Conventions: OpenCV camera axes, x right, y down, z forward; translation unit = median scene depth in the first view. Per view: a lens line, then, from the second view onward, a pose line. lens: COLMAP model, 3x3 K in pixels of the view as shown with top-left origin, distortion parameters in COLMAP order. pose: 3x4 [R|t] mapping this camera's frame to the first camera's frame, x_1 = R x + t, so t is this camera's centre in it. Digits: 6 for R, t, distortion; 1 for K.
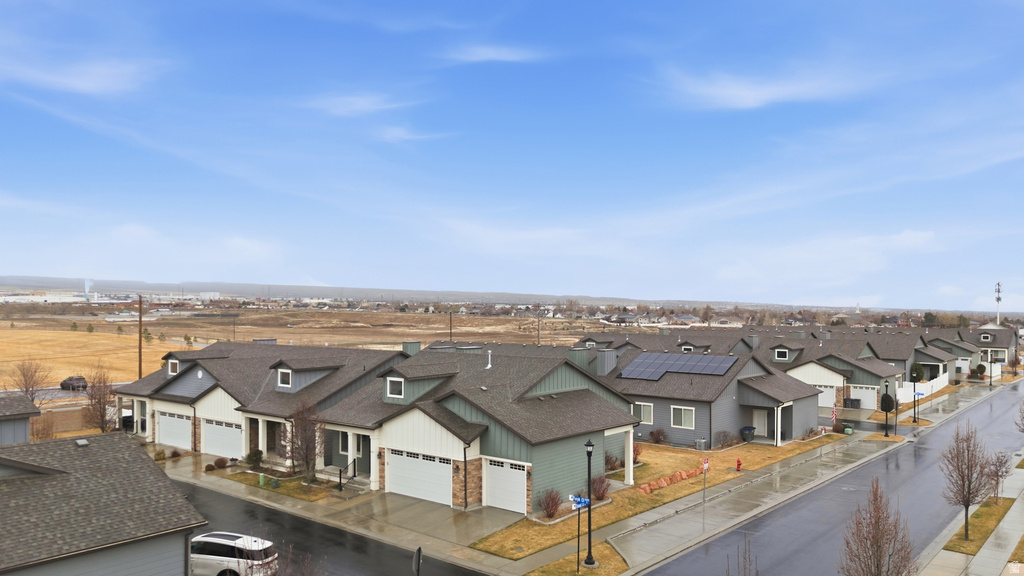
lens RADIAL K [[761.7, 0, 509.2], [0, 761.7, 291.5], [0, 0, 1]] dist [0.077846, -0.057923]
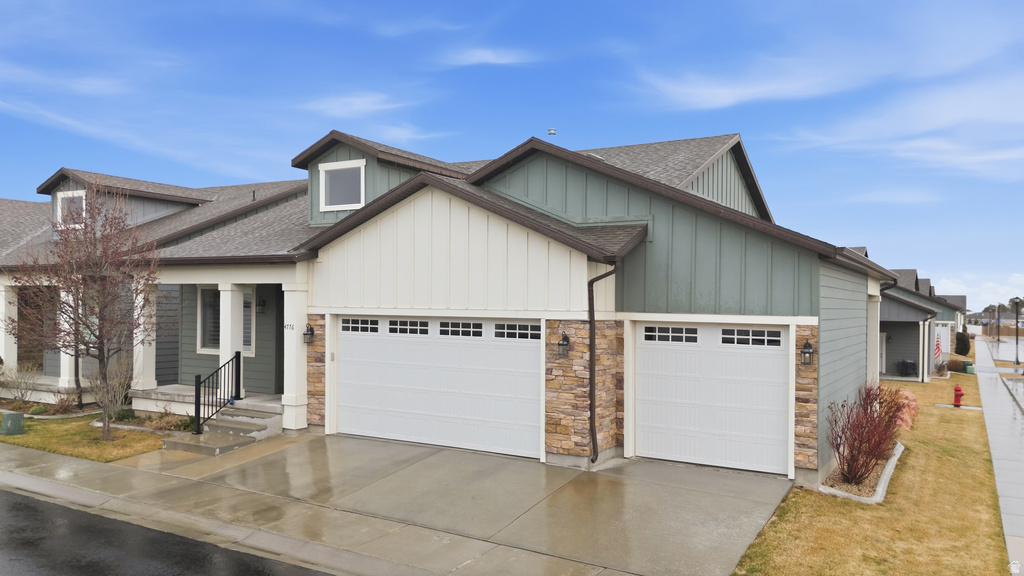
lens RADIAL K [[788.7, 0, 512.0], [0, 788.7, 288.0], [0, 0, 1]] dist [0.054014, -0.004352]
pose [[0.989077, 0.009774, 0.147076, -0.123540], [-0.010889, 0.999918, 0.006774, 0.179465], [-0.146998, -0.008302, 0.989102, 0.582766]]
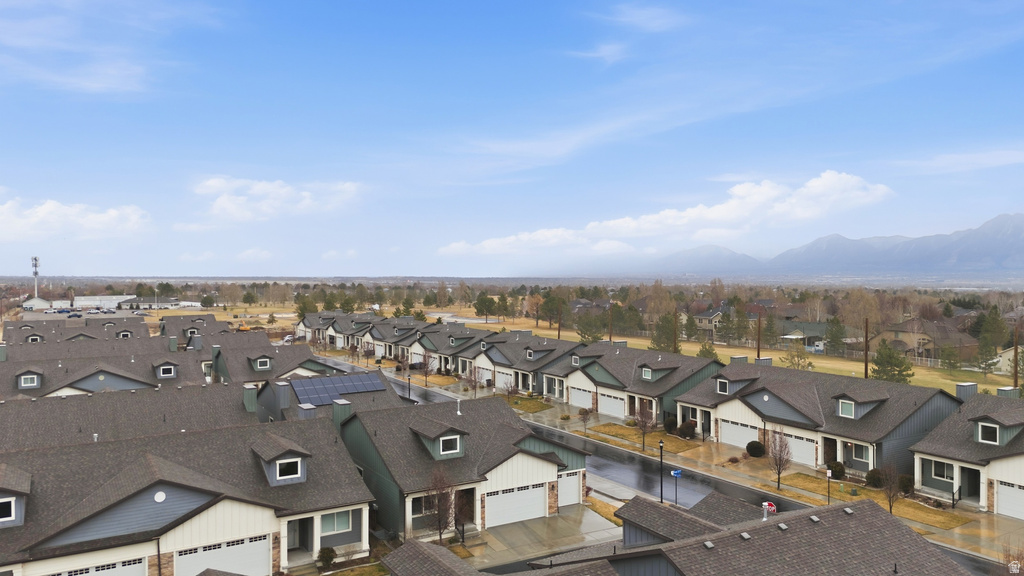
lens RADIAL K [[750.8, 0, 511.8], [0, 750.8, 273.2], [0, 0, 1]] dist [0.087571, -0.063066]
pose [[0.352594, -0.008547, 0.935737, -1.217371], [-0.013485, 0.999808, 0.014214, -0.157750], [-0.935679, -0.017631, 0.352411, 0.515785]]
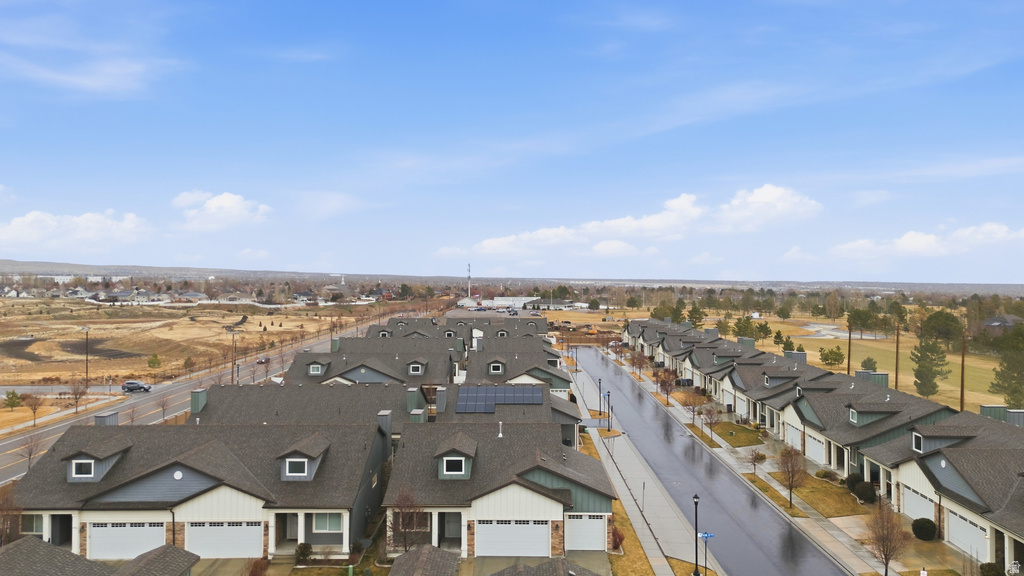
lens RADIAL K [[769.6, 0, 511.8], [0, 769.6, 262.8], [0, 0, 1]] dist [0.079660, -0.061228]
pose [[0.785543, 0.006343, 0.618774, -0.832111], [-0.010701, 0.999937, 0.003335, -0.194575], [-0.618714, -0.009241, 0.785562, 0.011295]]
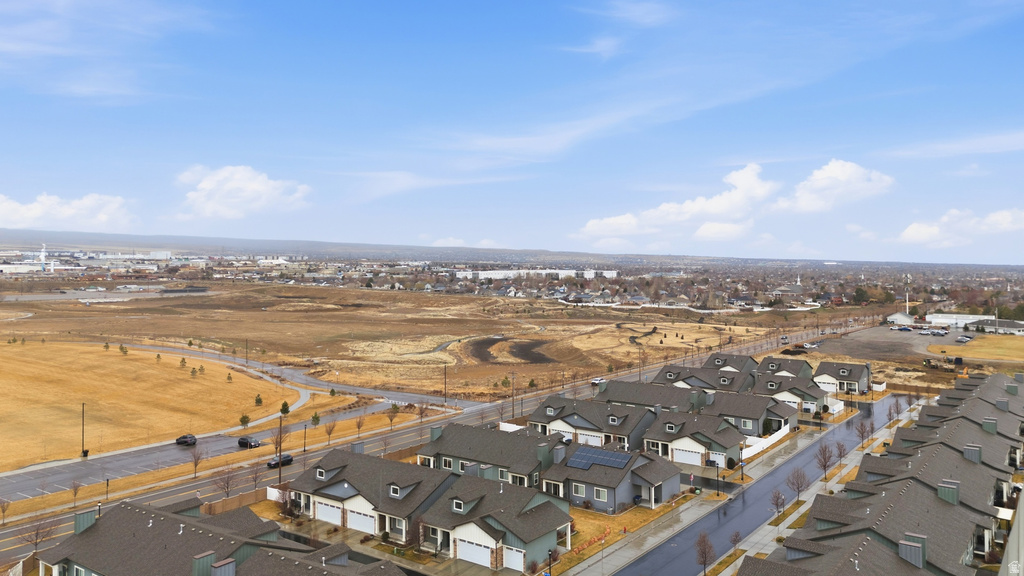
lens RADIAL K [[769.6, 0, 511.8], [0, 769.6, 262.8], [0, 0, 1]] dist [0.079660, -0.061228]
pose [[0.998363, -0.000983, 0.057186, -0.125474], [-0.000214, 0.999781, 0.020924, -0.598508], [-0.057194, -0.020902, 0.998144, -1.148369]]
